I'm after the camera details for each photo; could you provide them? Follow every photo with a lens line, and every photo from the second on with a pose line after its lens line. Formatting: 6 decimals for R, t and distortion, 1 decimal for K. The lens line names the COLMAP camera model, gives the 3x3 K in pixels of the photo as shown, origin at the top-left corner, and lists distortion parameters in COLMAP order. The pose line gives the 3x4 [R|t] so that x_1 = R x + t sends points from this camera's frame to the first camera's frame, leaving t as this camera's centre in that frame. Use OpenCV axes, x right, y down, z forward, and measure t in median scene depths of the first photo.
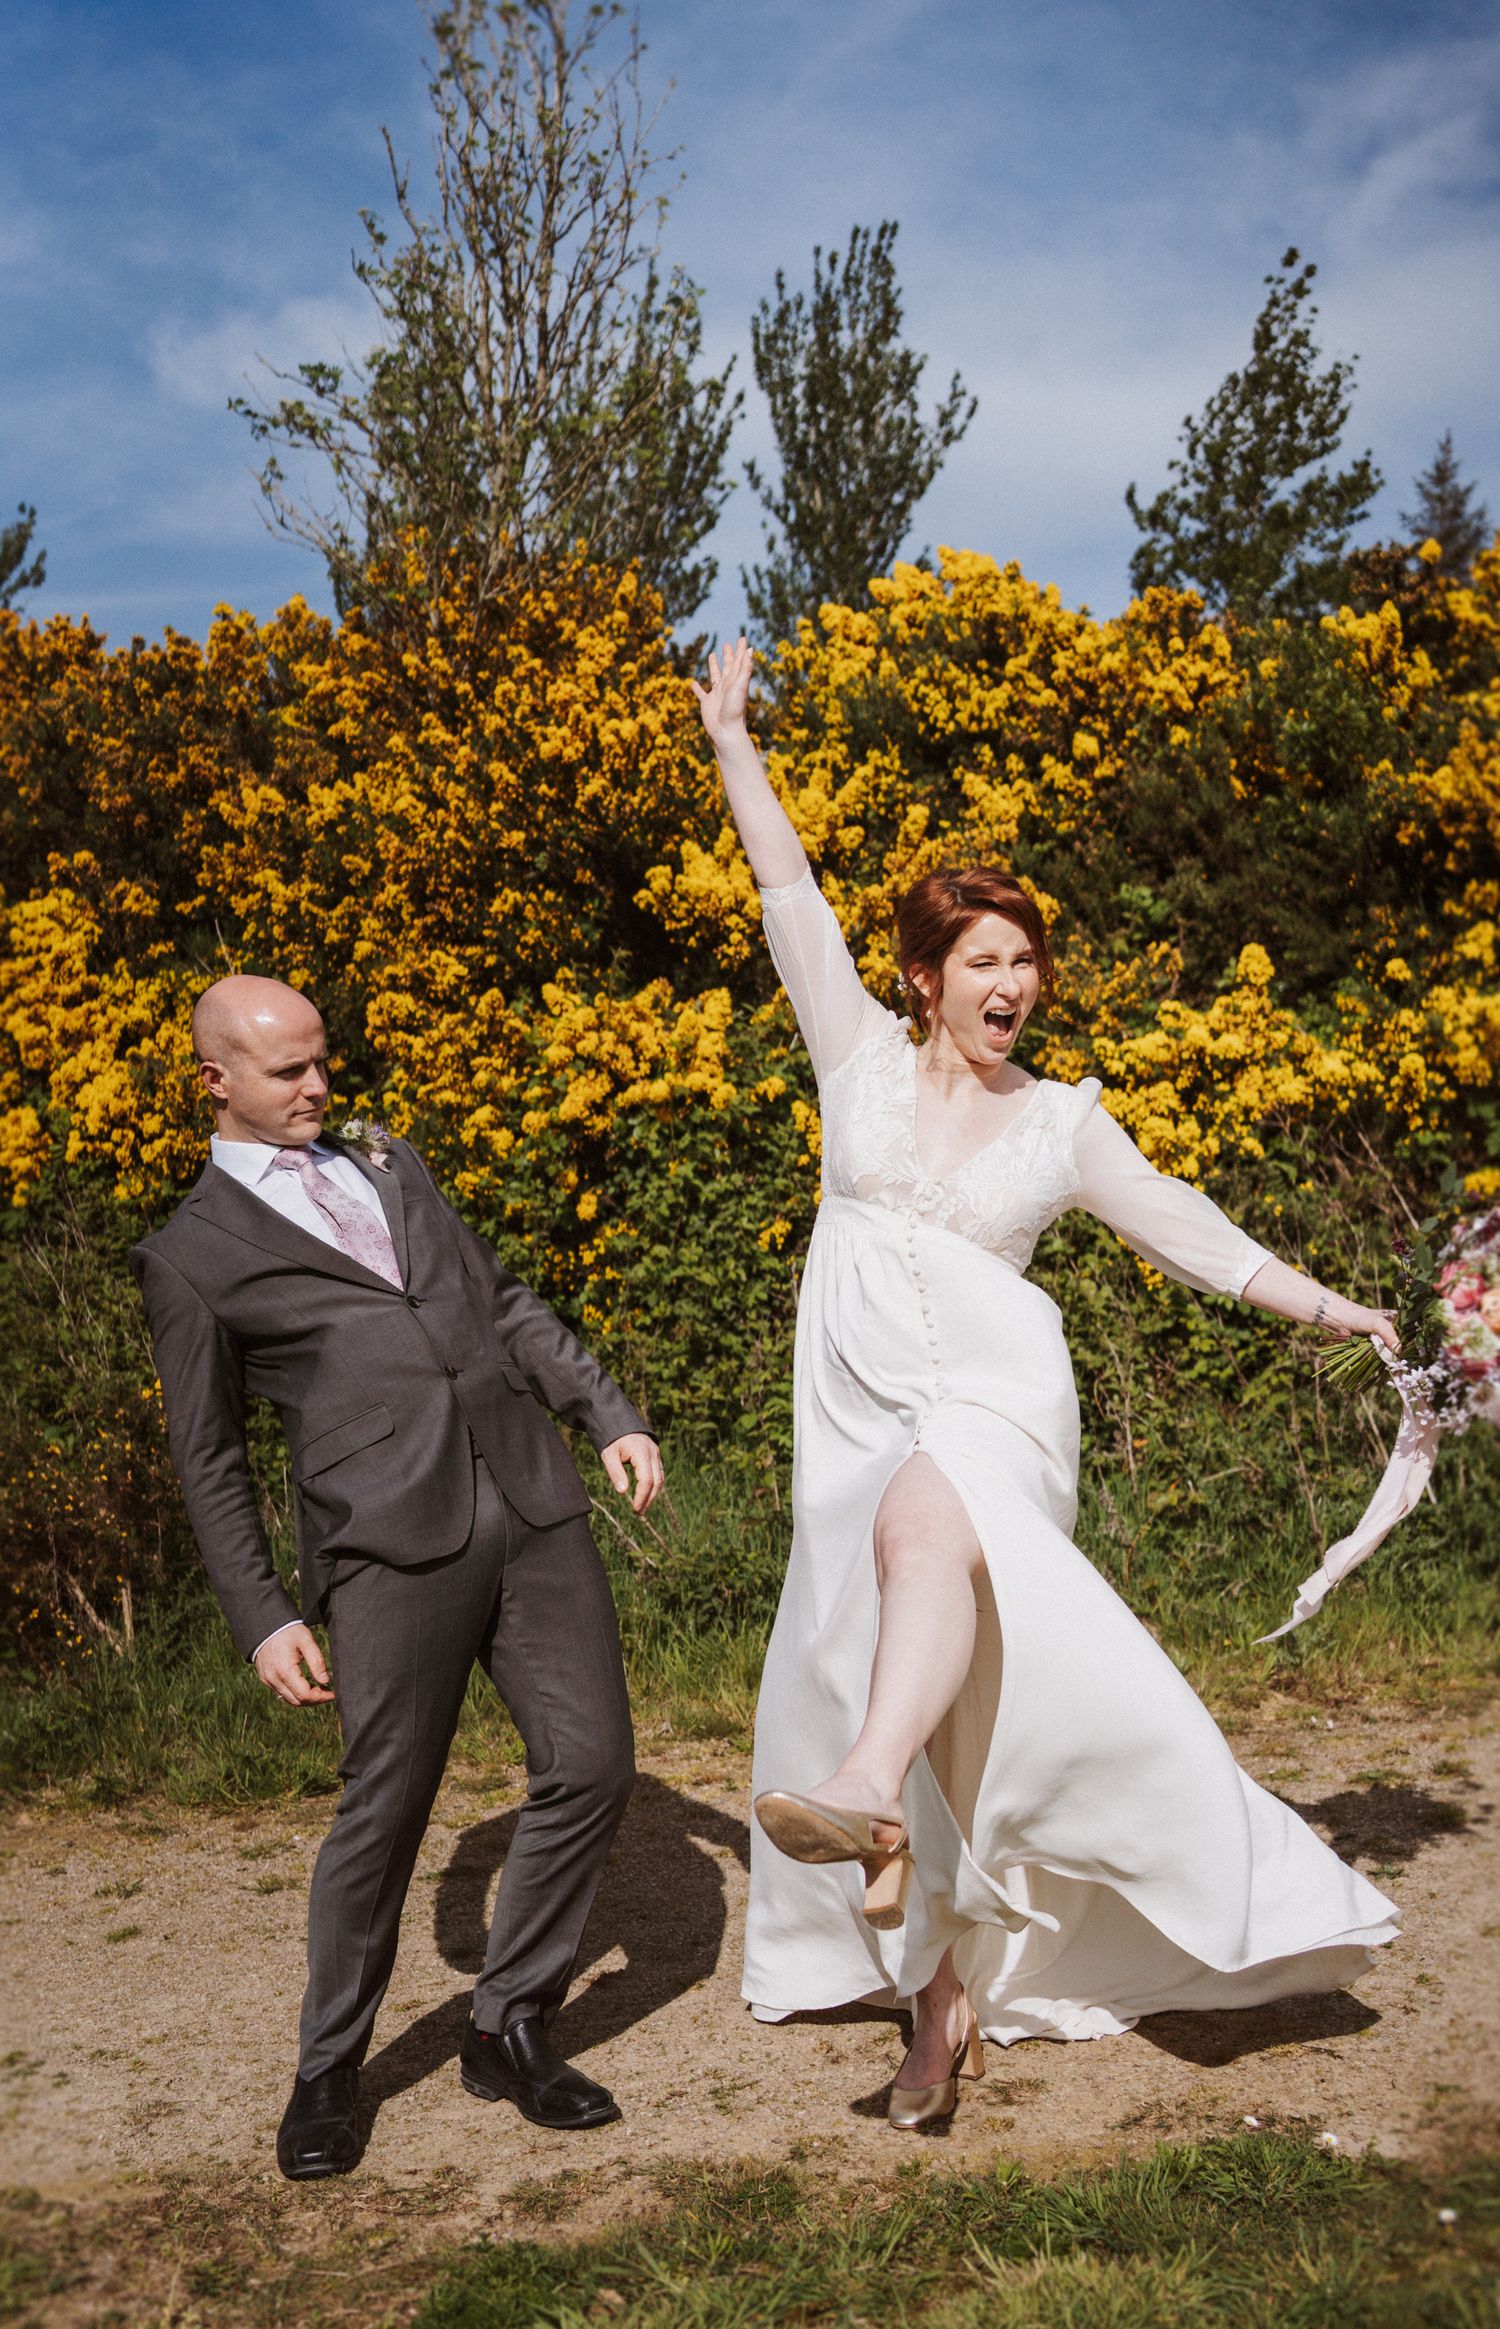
lens RADIAL K [[2029.1, 0, 752.3], [0, 2029.1, 1172.1], [0, 0, 1]] dist [0.013180, -0.024952]
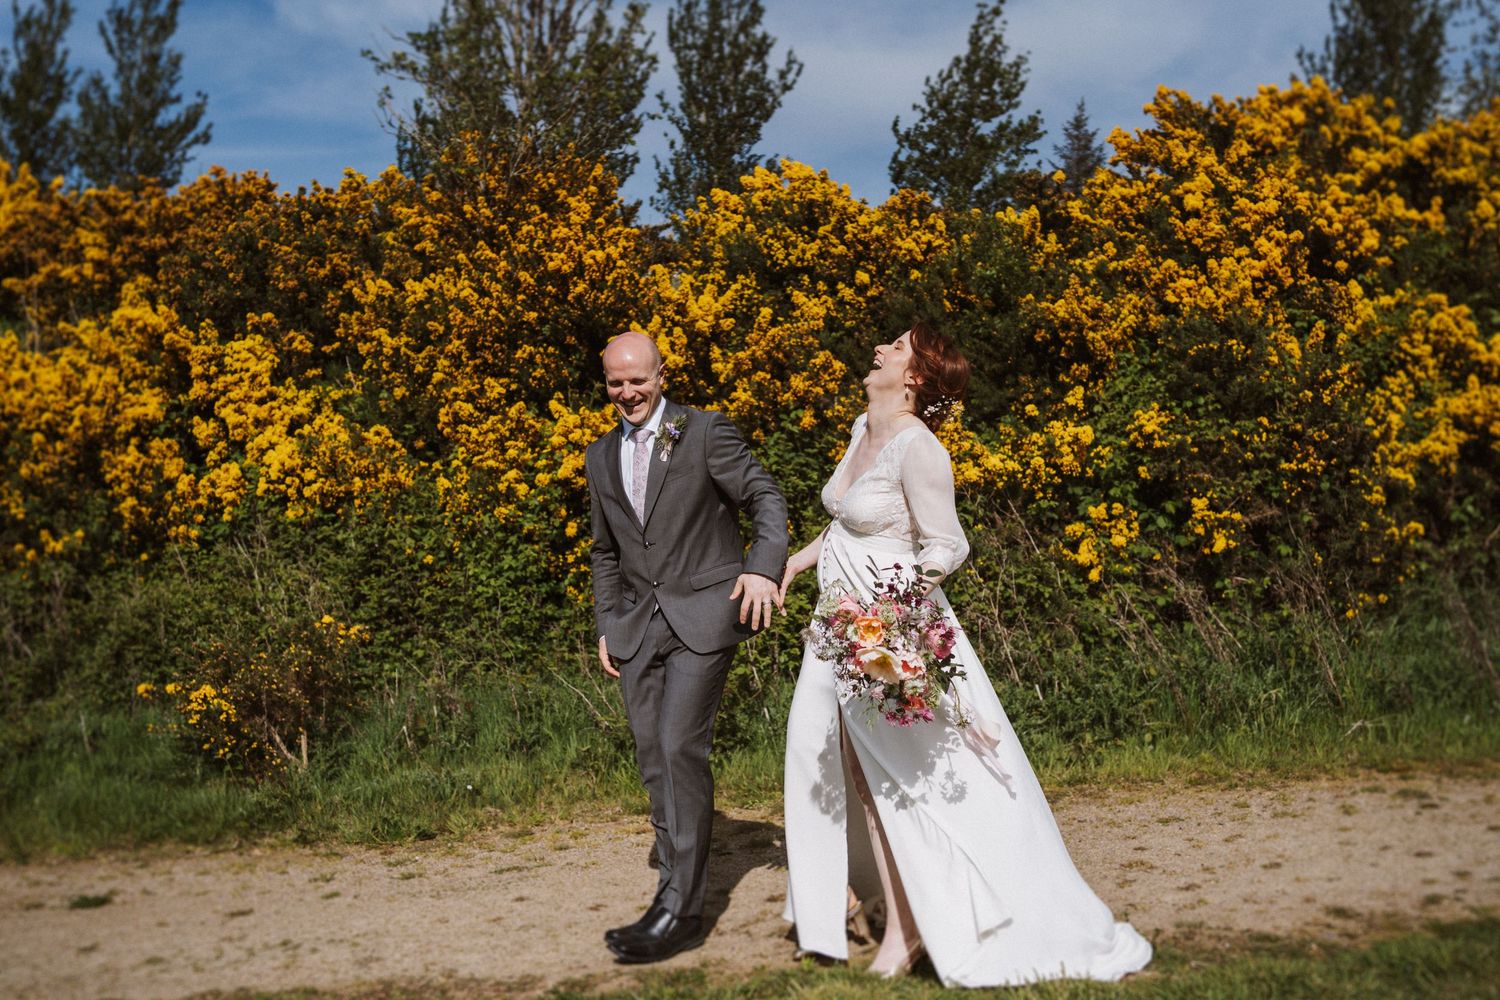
lens RADIAL K [[1539.1, 0, 749.7], [0, 1539.1, 497.5], [0, 0, 1]] dist [0.003113, 0.000000]
pose [[0.995246, 0.032893, 0.091674, -0.047260], [-0.027948, 0.998111, -0.054710, 0.053228], [-0.093300, 0.051887, 0.994285, -0.295244]]
